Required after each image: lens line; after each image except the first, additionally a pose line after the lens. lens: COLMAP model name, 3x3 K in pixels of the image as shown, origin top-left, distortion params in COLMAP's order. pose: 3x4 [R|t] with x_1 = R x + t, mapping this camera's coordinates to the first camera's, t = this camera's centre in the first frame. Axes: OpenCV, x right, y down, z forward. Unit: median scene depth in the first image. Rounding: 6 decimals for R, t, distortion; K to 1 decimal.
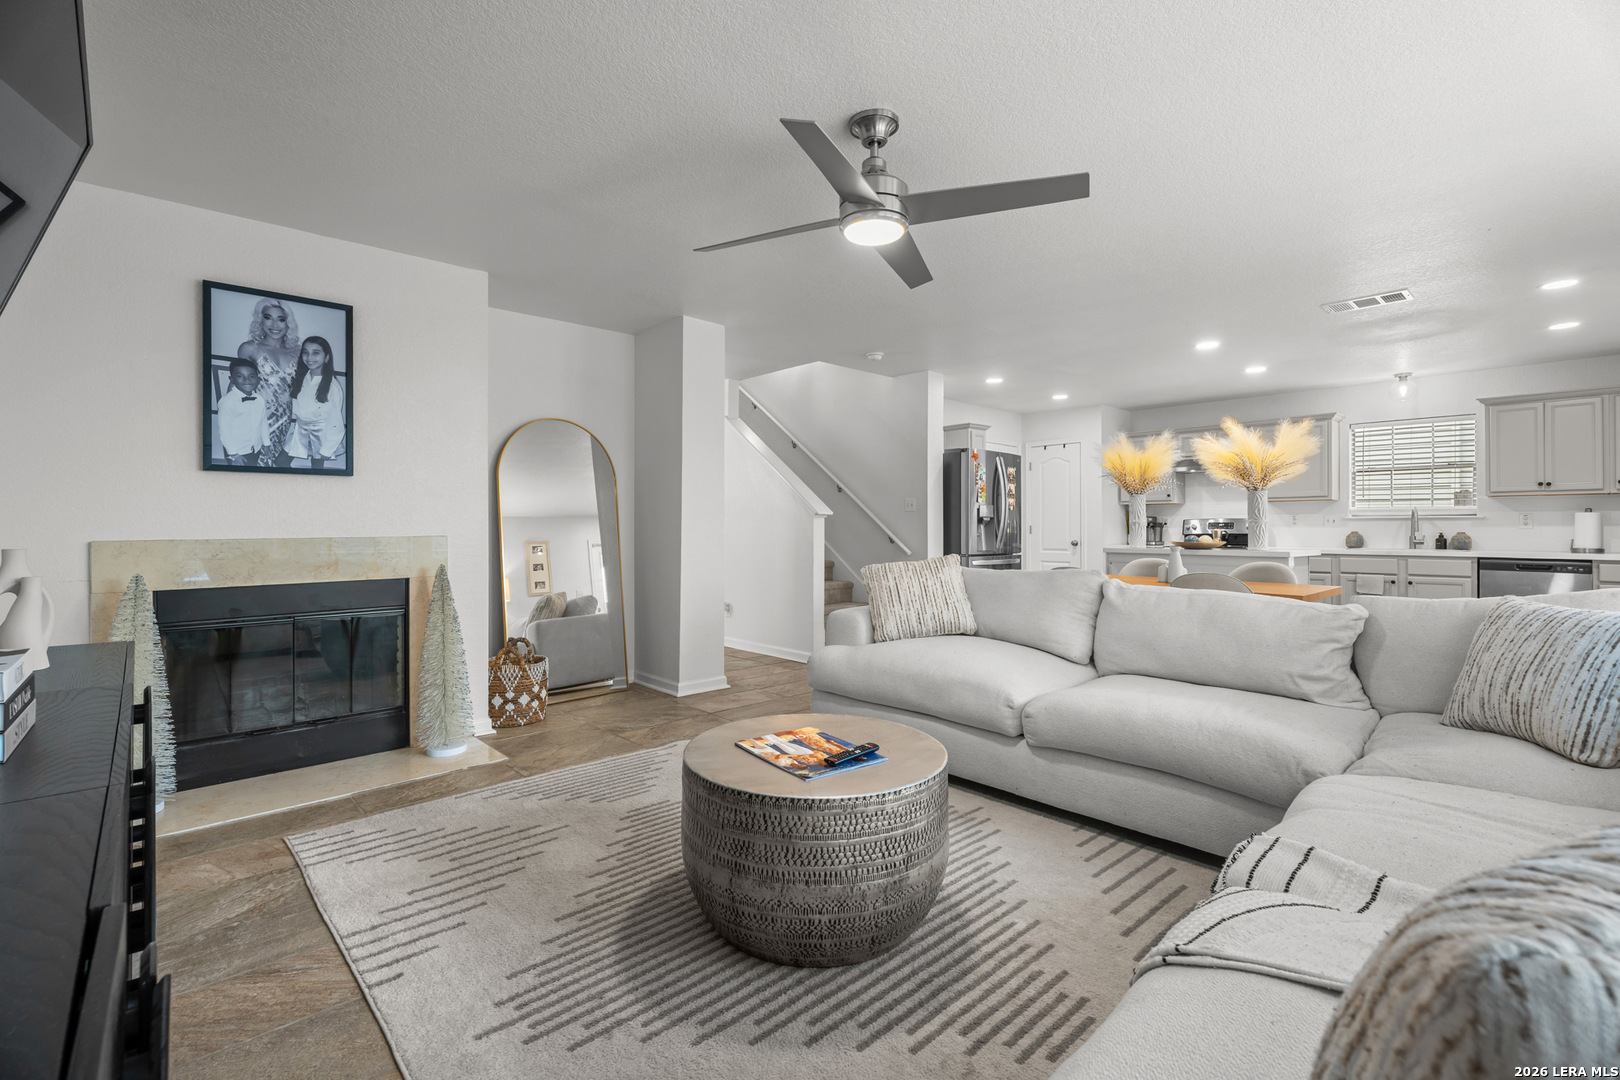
lens RADIAL K [[728.1, 0, 804.3], [0, 728.1, 526.4], [0, 0, 1]] dist [0.004983, 0.000080]
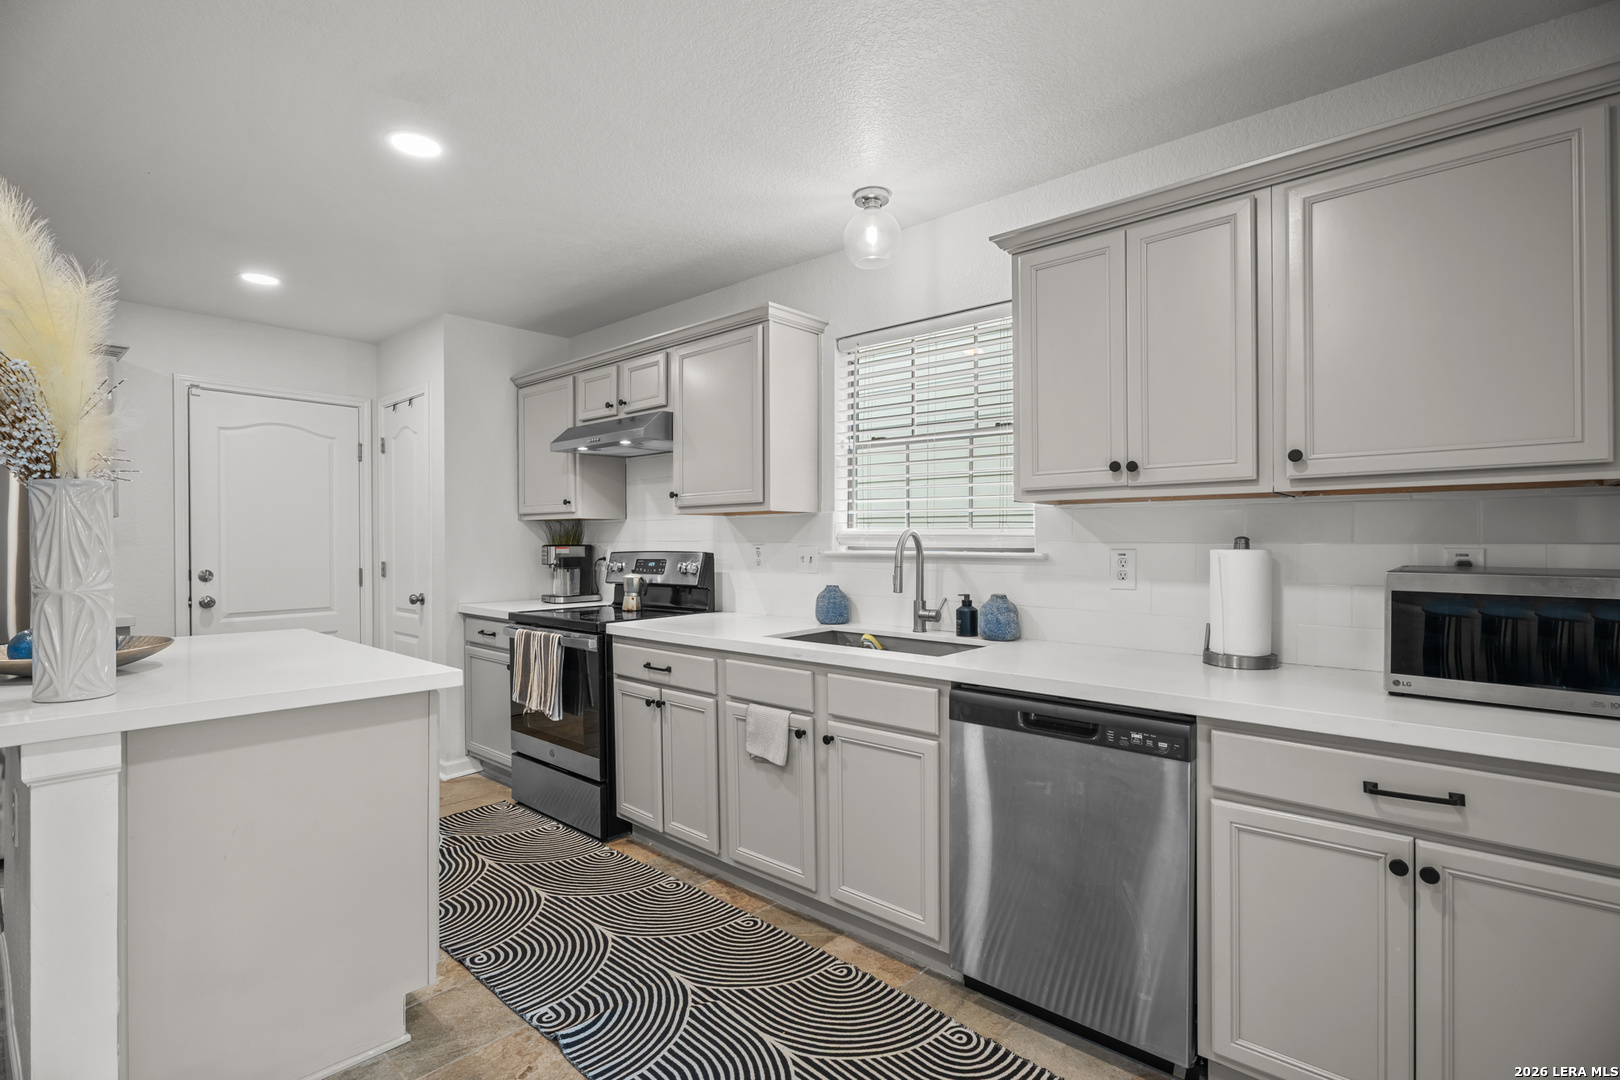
lens RADIAL K [[760.3, 0, 818.6], [0, 760.3, 543.4], [0, 0, 1]] dist [-0.000621, -0.000347]
pose [[0.993242, -0.003302, 0.116016, 0.754903], [0.002844, 0.999987, 0.004113, -0.021586], [-0.116028, -0.003755, 0.993239, 0.604756]]
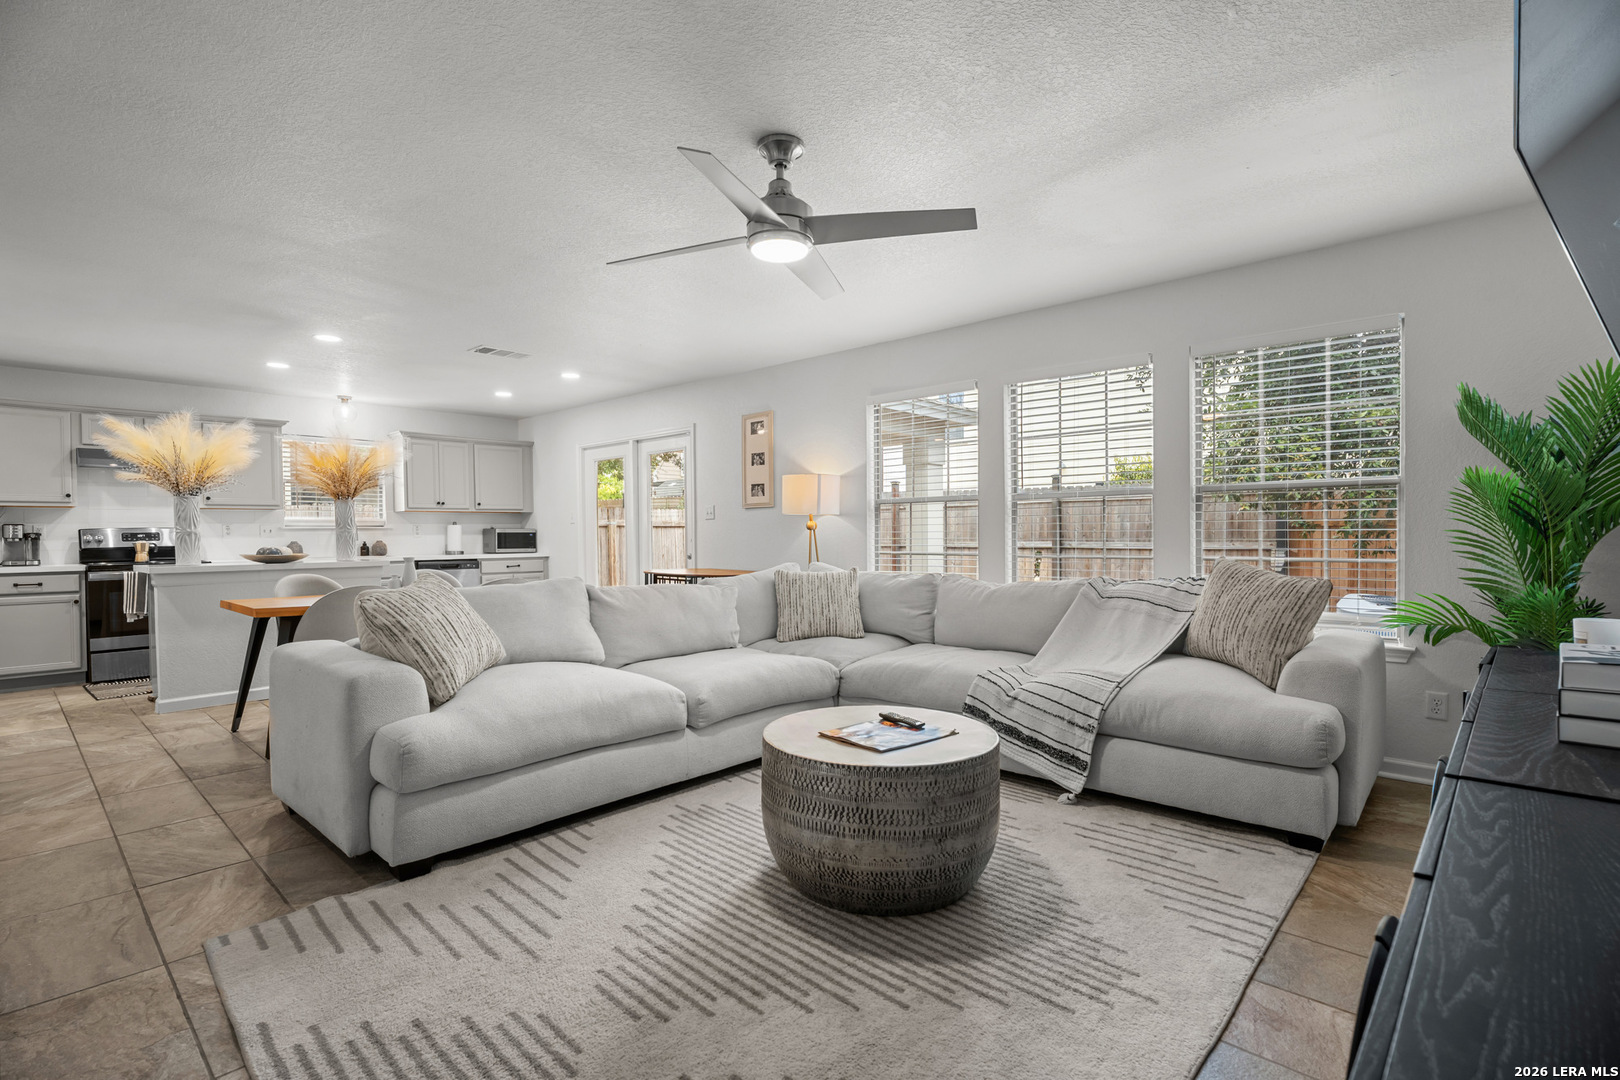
lens RADIAL K [[760.3, 0, 809.5], [0, 760.3, 548.6], [0, 0, 1]] dist [-0.000621, -0.000347]
pose [[-0.081523, -0.020718, 0.996456, -0.384572], [0.008733, 0.999731, 0.021501, 0.000181], [-0.996633, 0.010455, -0.081320, 0.406448]]
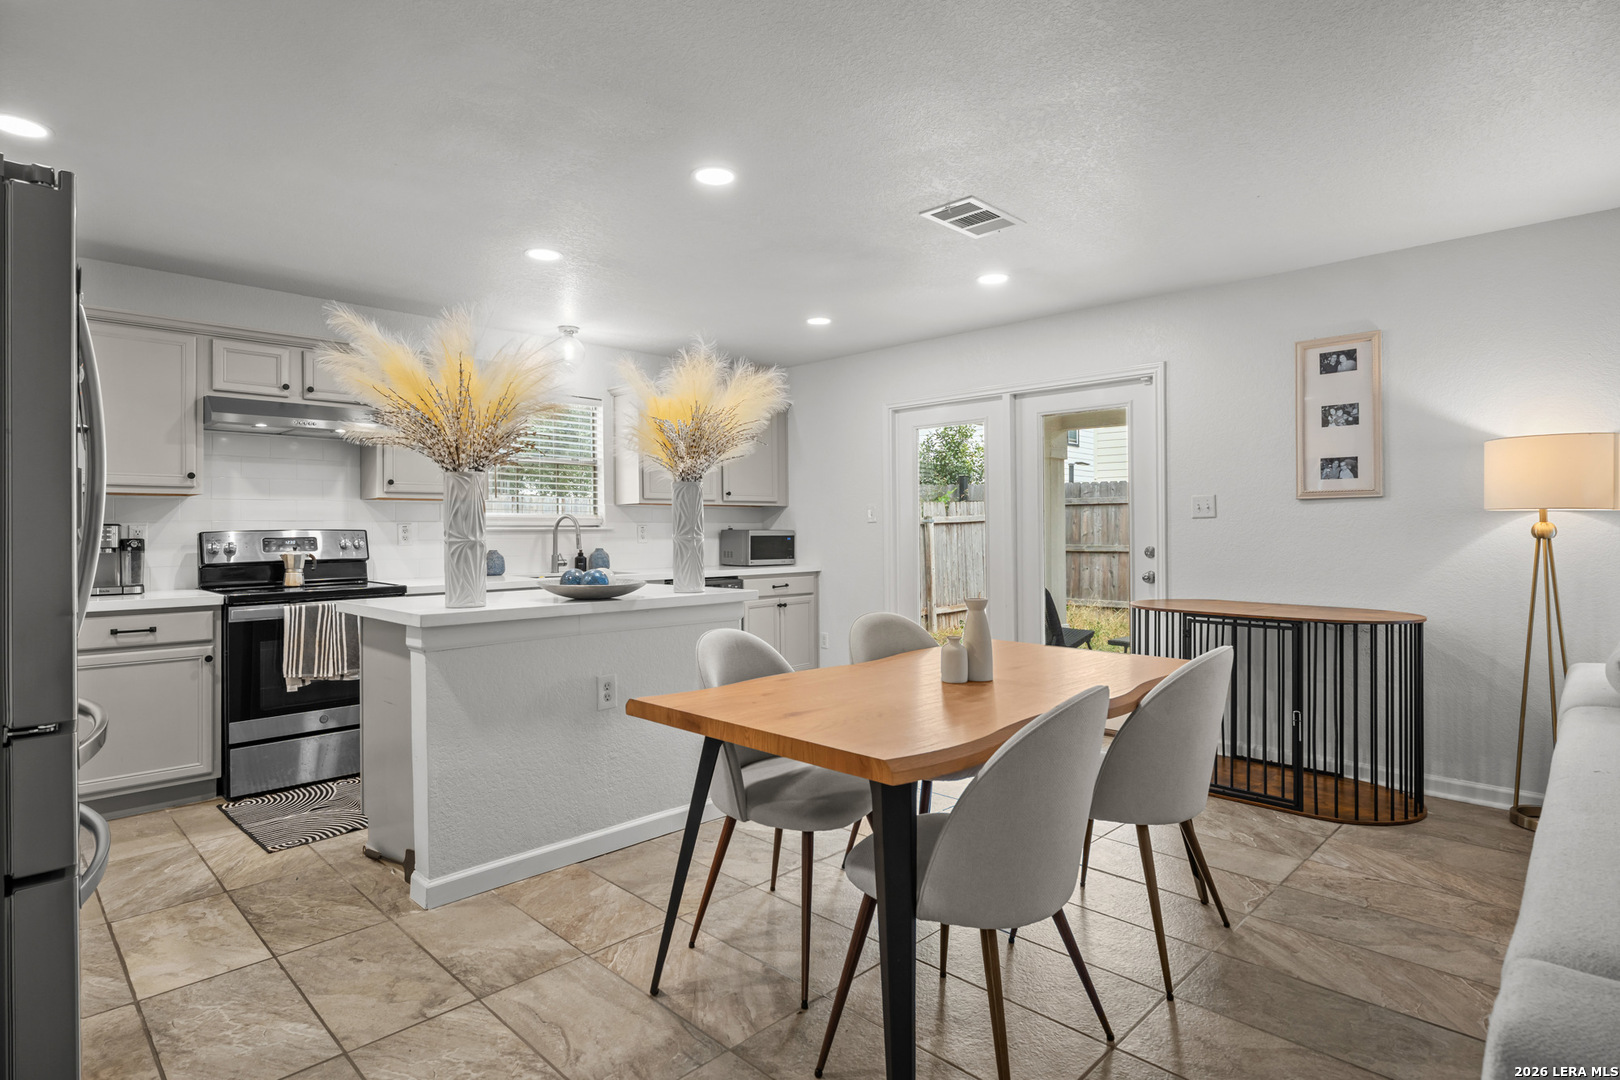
lens RADIAL K [[838.1, 0, 810.3], [0, 838.1, 529.2], [0, 0, 1]] dist [-0.002321, 0.000908]
pose [[-0.049667, 0.000335, 0.998766, -0.007334], [0.005608, 0.999984, -0.000057, -0.011246], [-0.998750, 0.005598, -0.049669, 0.820024]]
